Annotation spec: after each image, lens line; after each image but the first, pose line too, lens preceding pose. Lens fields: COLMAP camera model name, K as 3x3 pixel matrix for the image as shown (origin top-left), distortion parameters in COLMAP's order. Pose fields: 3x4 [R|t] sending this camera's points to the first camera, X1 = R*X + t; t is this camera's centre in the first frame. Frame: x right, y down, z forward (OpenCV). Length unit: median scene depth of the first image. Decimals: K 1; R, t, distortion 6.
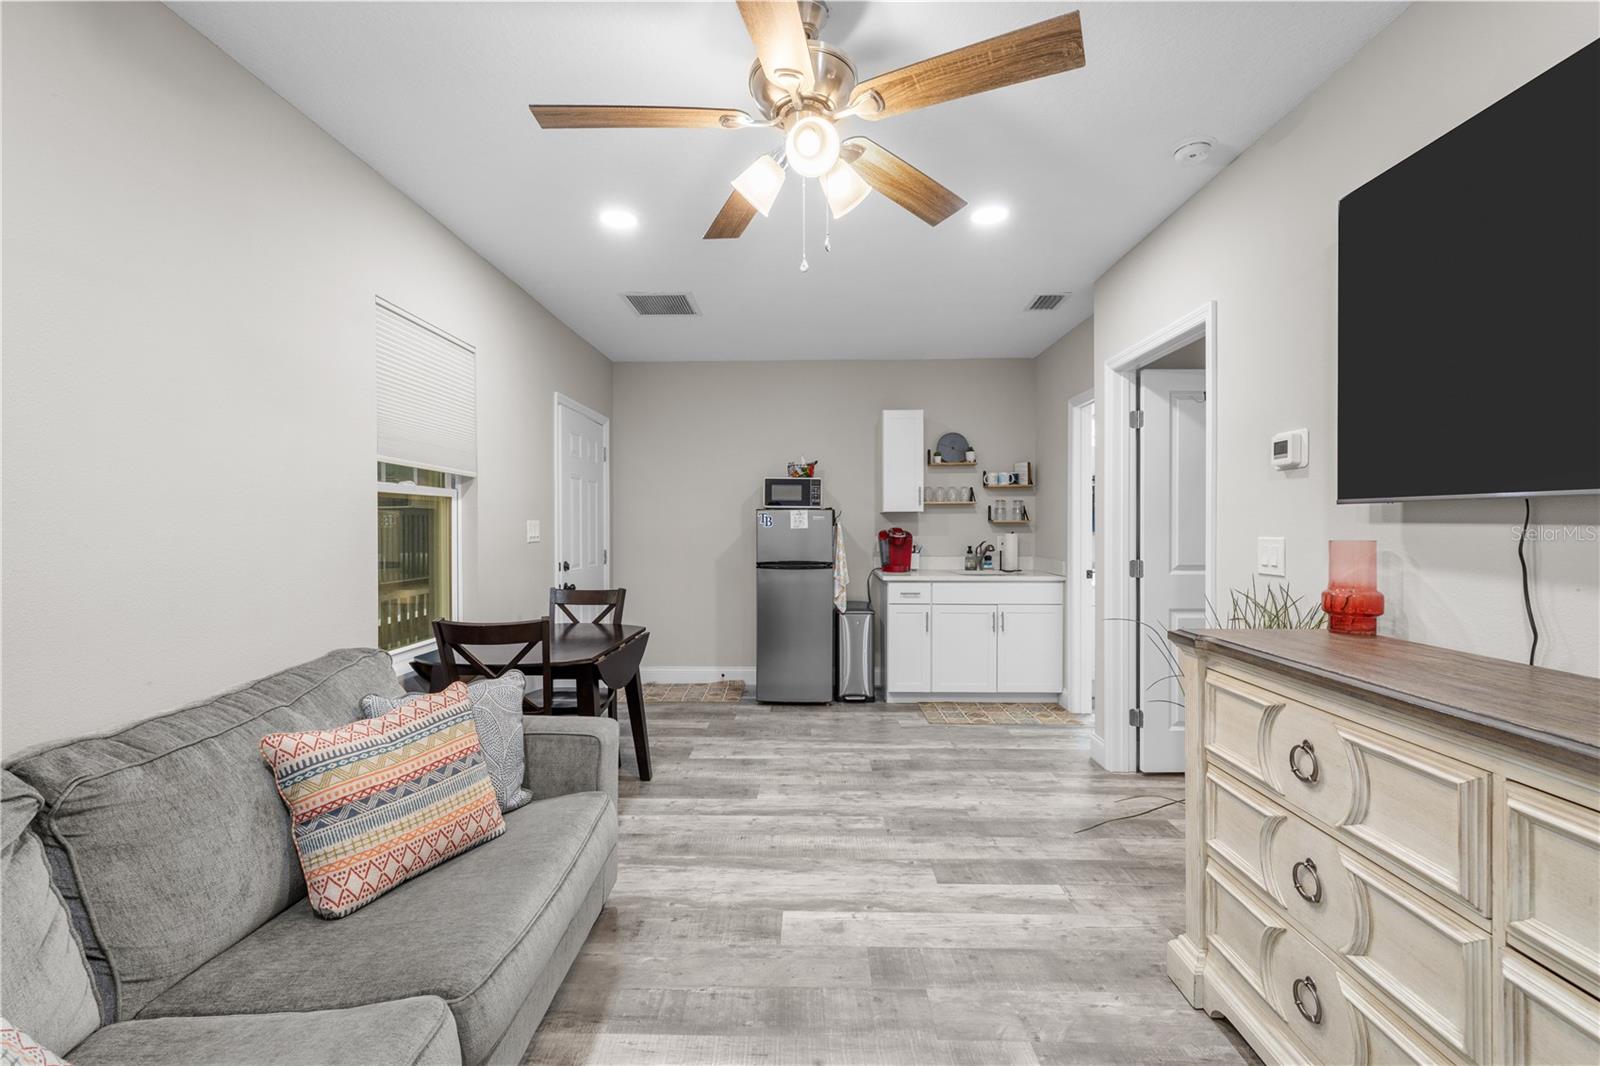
lens RADIAL K [[668.1, 0, 803.2], [0, 668.1, 529.9], [0, 0, 1]] dist [-0.001373, 0.000437]
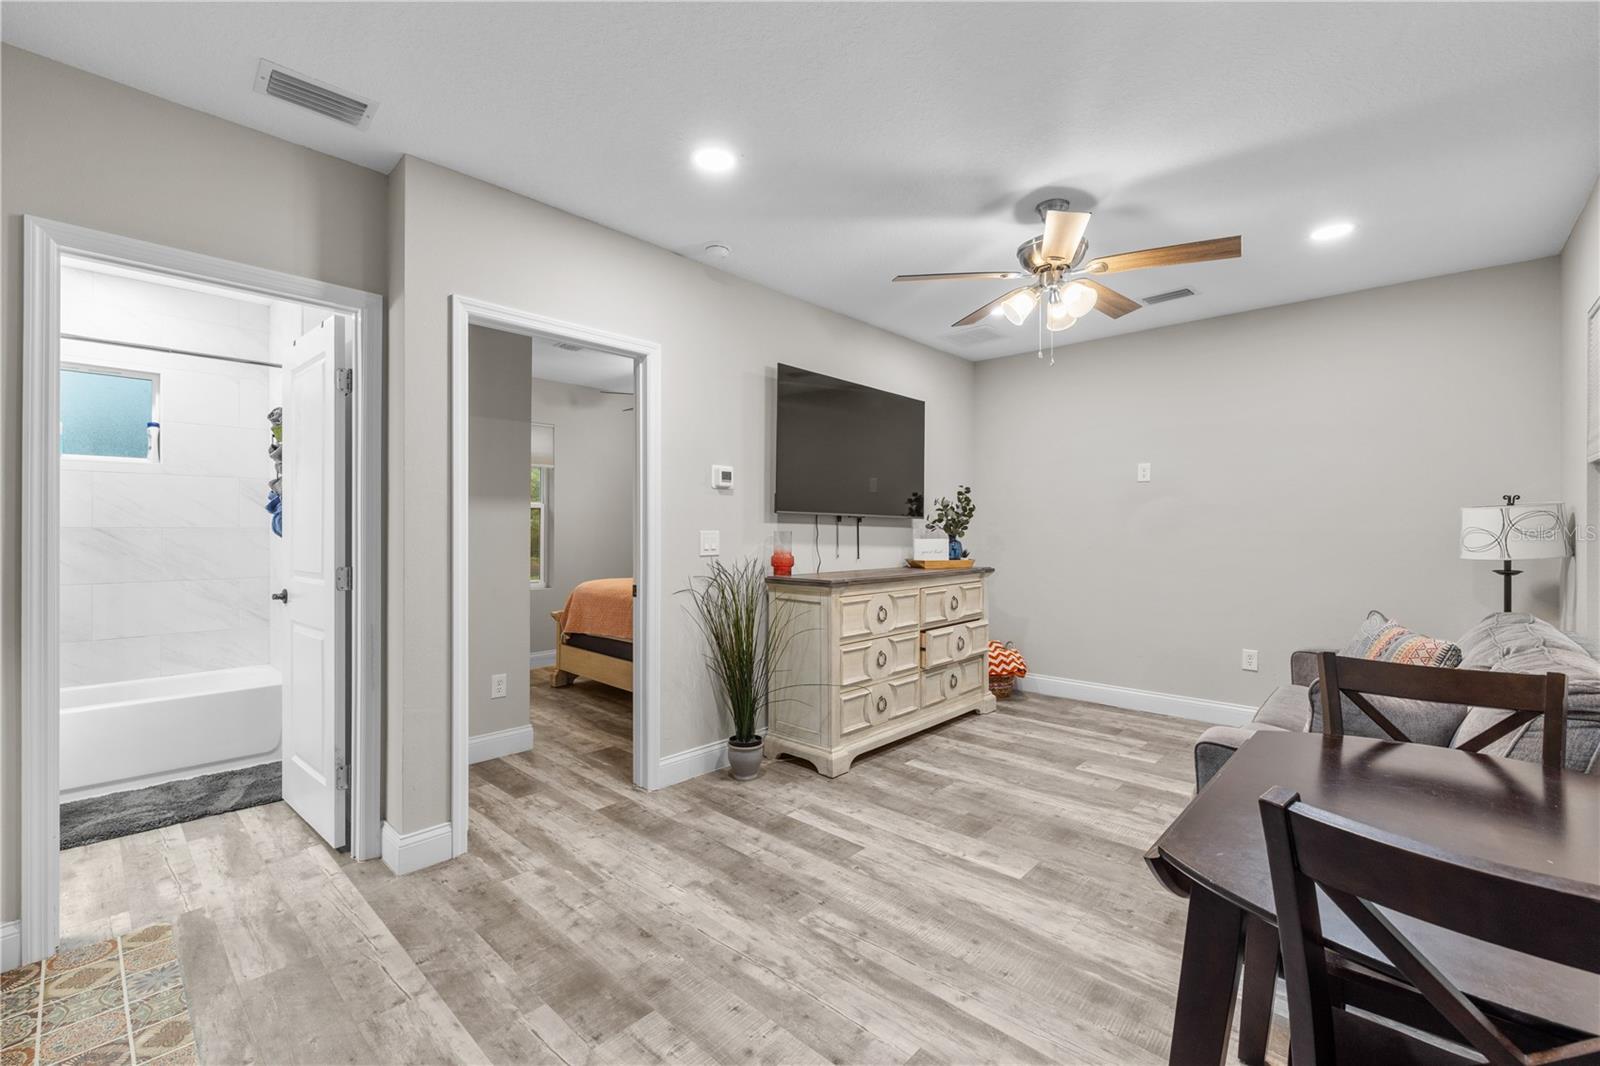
lens RADIAL K [[668.1, 0, 795.3], [0, 668.1, 525.4], [0, 0, 1]] dist [-0.001373, 0.000437]
pose [[-0.742500, 0.005802, 0.669821, -0.397212], [0.004269, 0.999983, -0.003930, 0.005068], [-0.669833, -0.000058, -0.742512, 1.672616]]
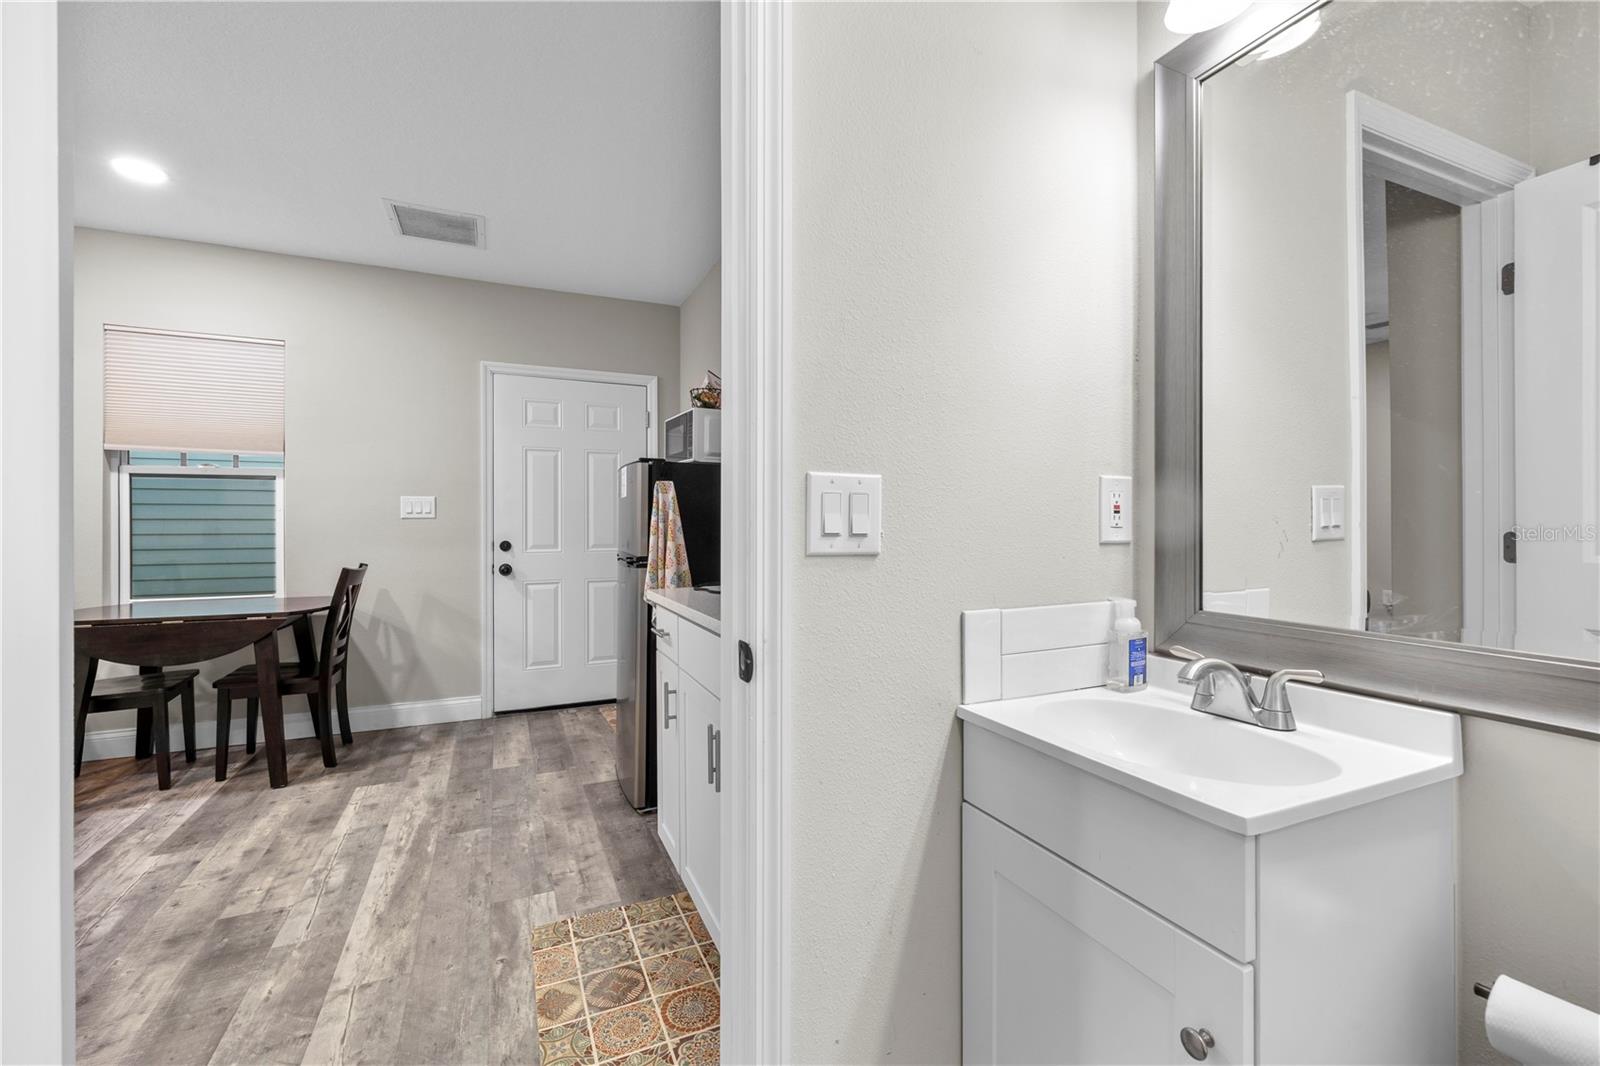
lens RADIAL K [[668.1, 0, 800.1], [0, 668.1, 526.3], [0, 0, 1]] dist [-0.001373, 0.000437]
pose [[0.429522, 0.001302, -0.903055, 1.051468], [-0.003232, 0.999995, -0.000096, 0.039646], [0.903051, 0.002960, 0.429524, 1.544828]]
